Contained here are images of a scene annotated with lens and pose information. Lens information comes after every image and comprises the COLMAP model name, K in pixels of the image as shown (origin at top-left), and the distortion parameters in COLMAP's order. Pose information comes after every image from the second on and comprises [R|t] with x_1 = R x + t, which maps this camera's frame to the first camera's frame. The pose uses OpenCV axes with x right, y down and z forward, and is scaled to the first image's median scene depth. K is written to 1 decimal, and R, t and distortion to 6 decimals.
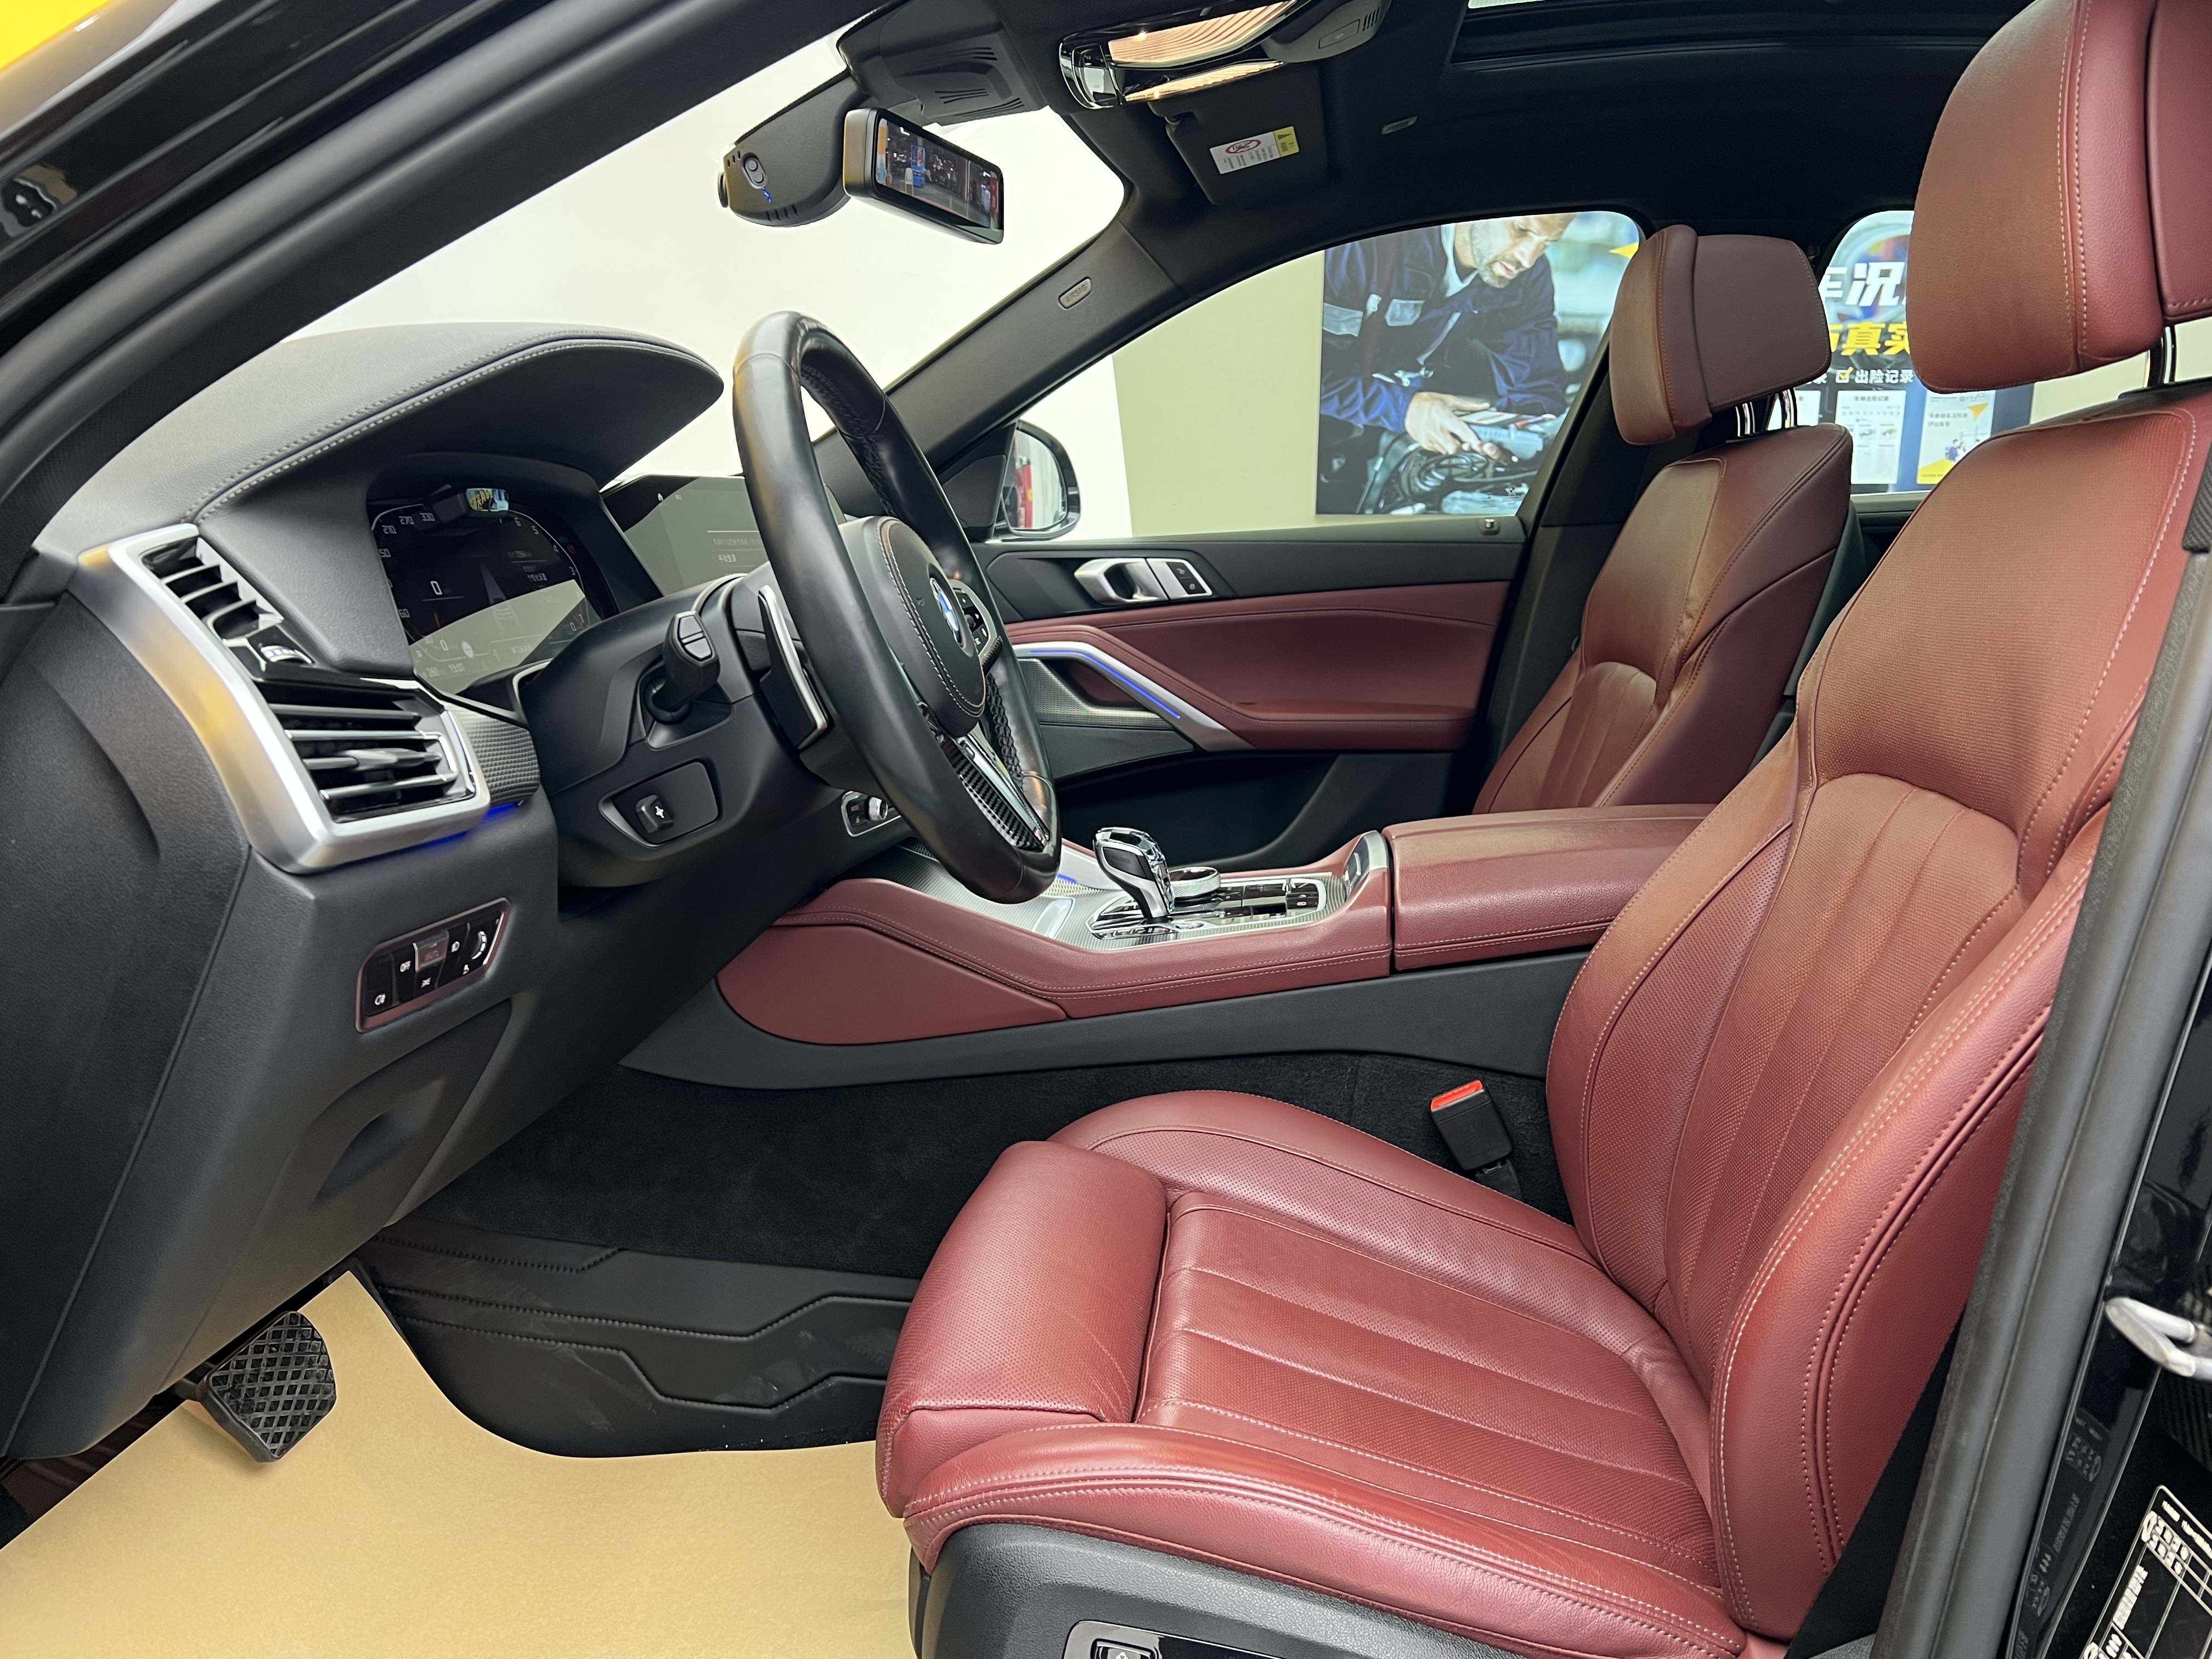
lens RADIAL K [[1639.6, 0, 1105.4], [0, 1639.6, 854.4], [0, 0, 1]] dist [0.054384, -0.073937]
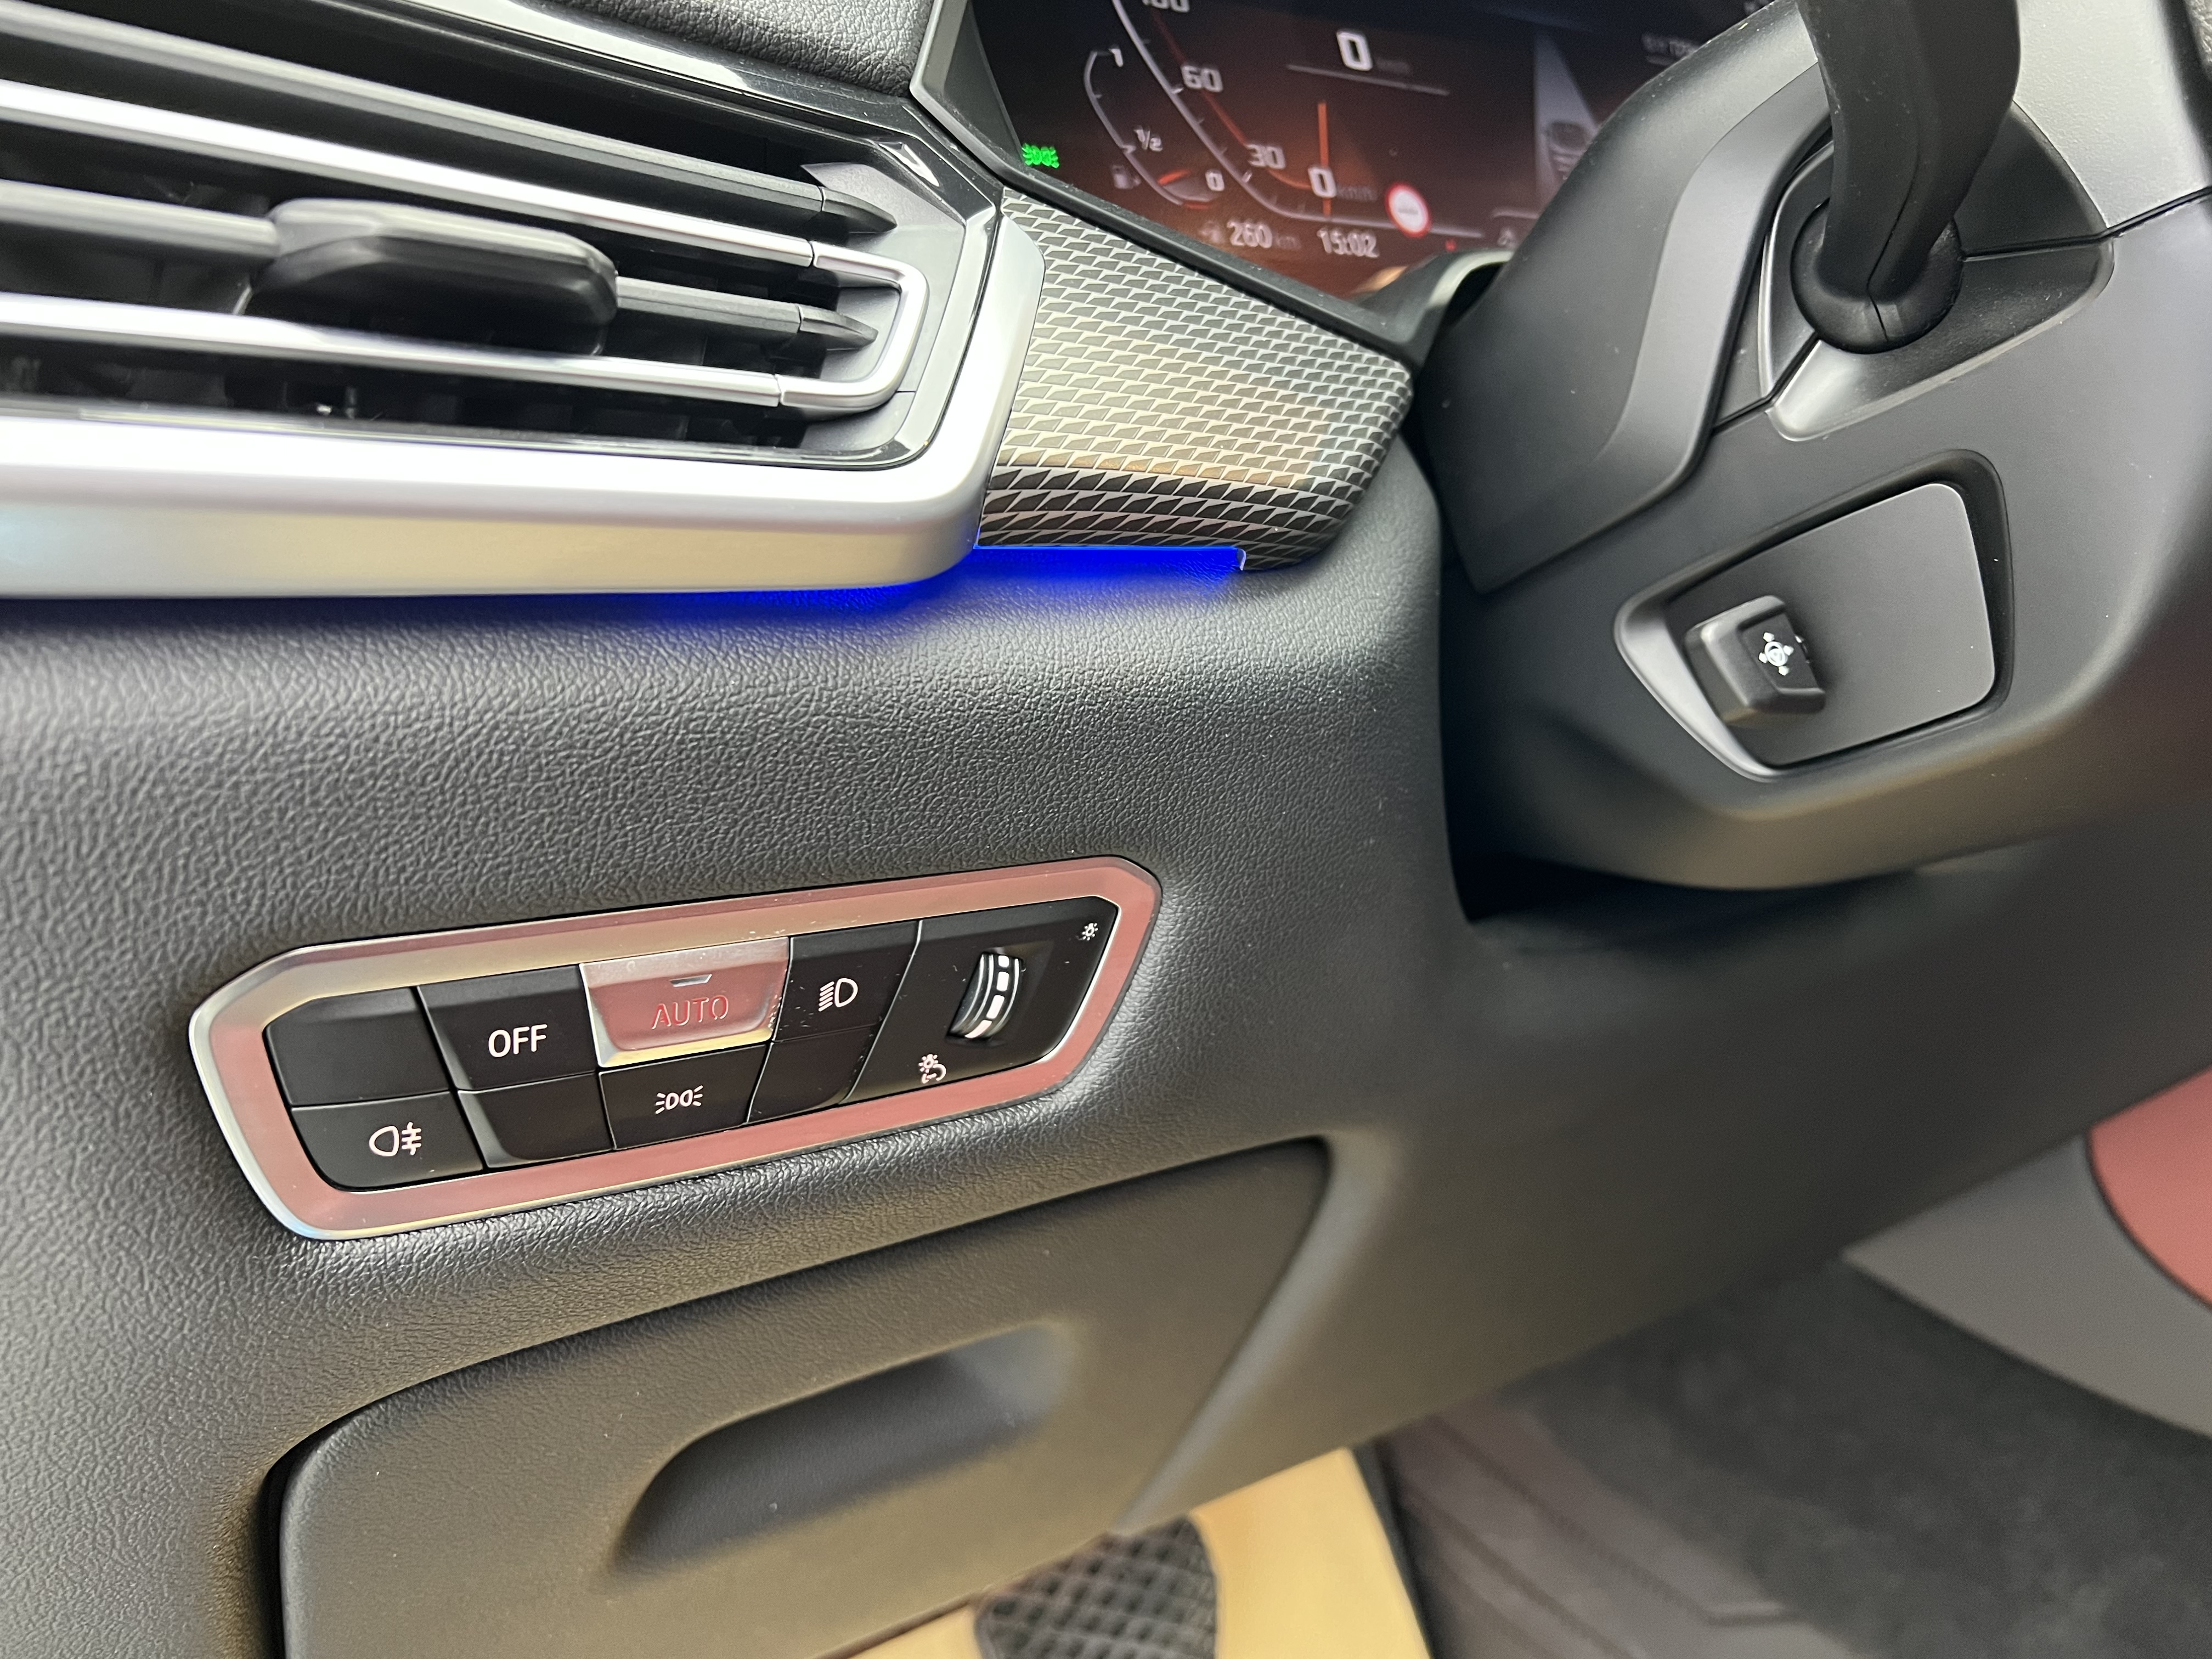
lens RADIAL K [[1722.9, 0, 1103.2], [0, 1722.9, 833.3], [0, 0, 1]] dist [0.035751, -0.085208]
pose [[0.659011, 0.145271, -0.737971, -0.086363], [-0.135644, 0.988037, 0.073367, -0.000648], [0.739801, 0.051752, 0.670832, 0.507090]]
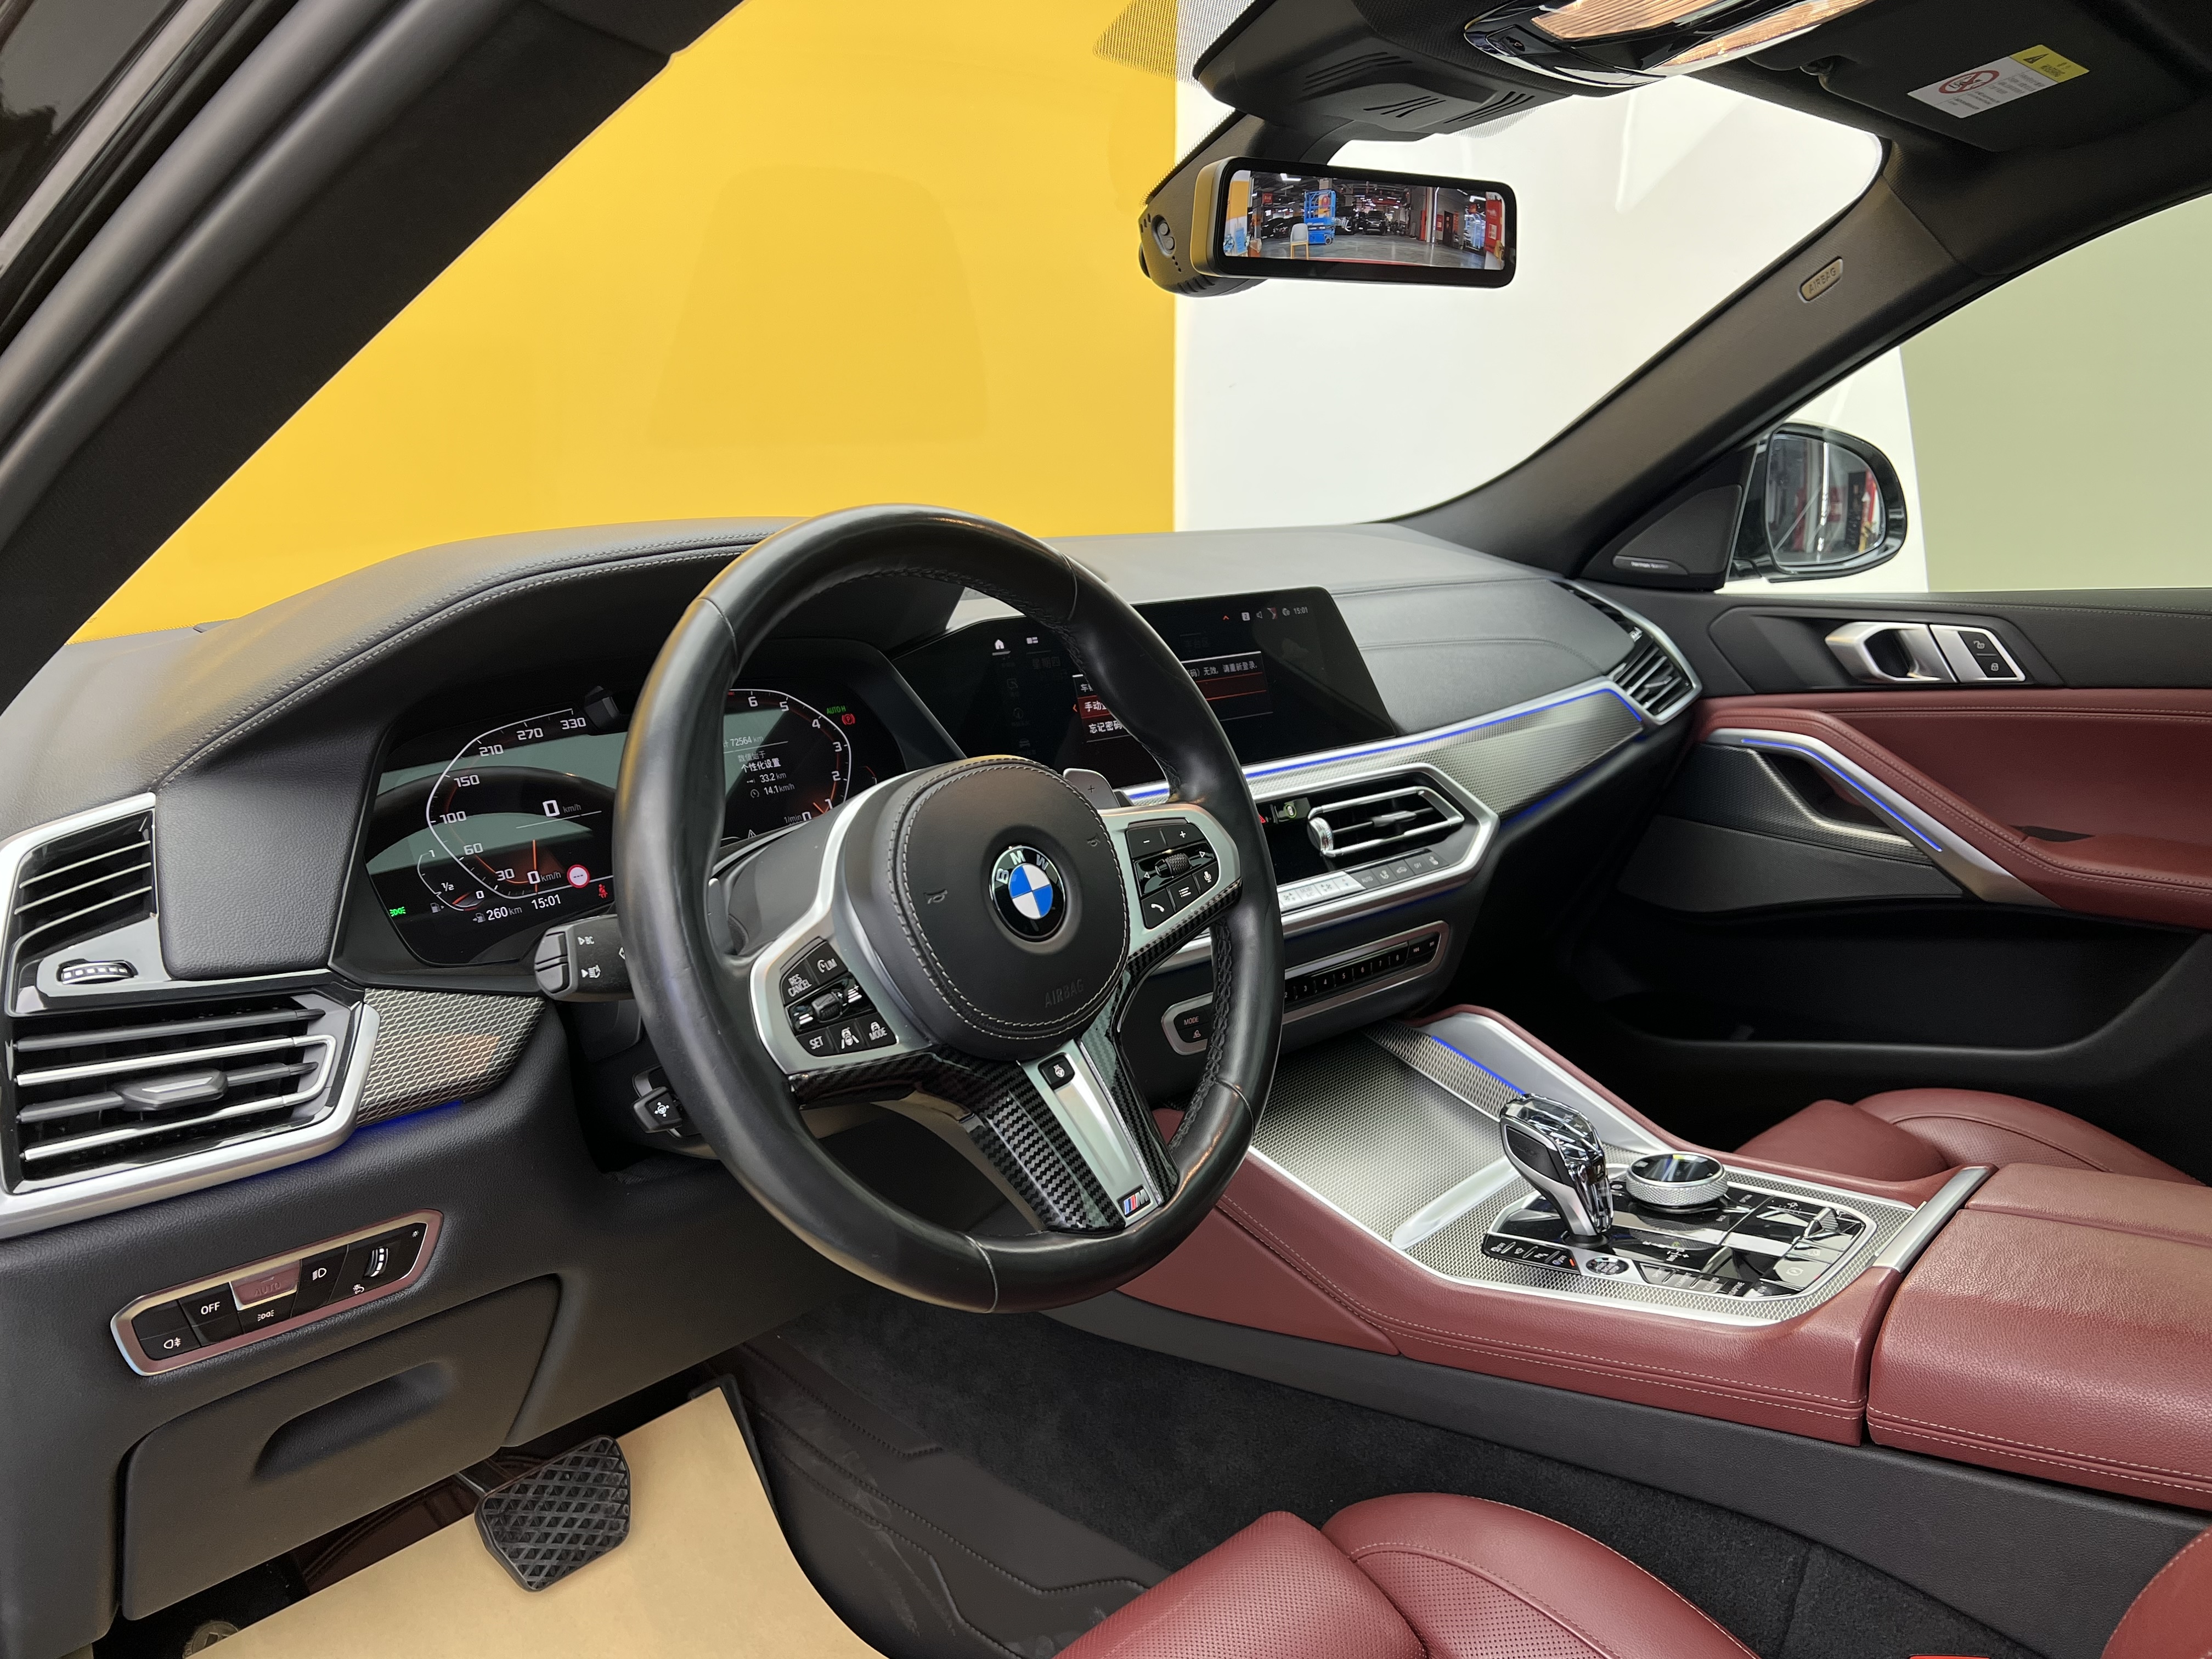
lens RADIAL K [[1663.6, 0, 1107.1], [0, 1663.6, 844.5], [0, 0, 1]] dist [0.039063, -0.057586]
pose [[0.811425, 0.121885, -0.571606, 0.275724], [-0.095257, 0.992516, 0.076414, -0.176251], [0.576642, -0.007555, 0.816962, 0.307628]]
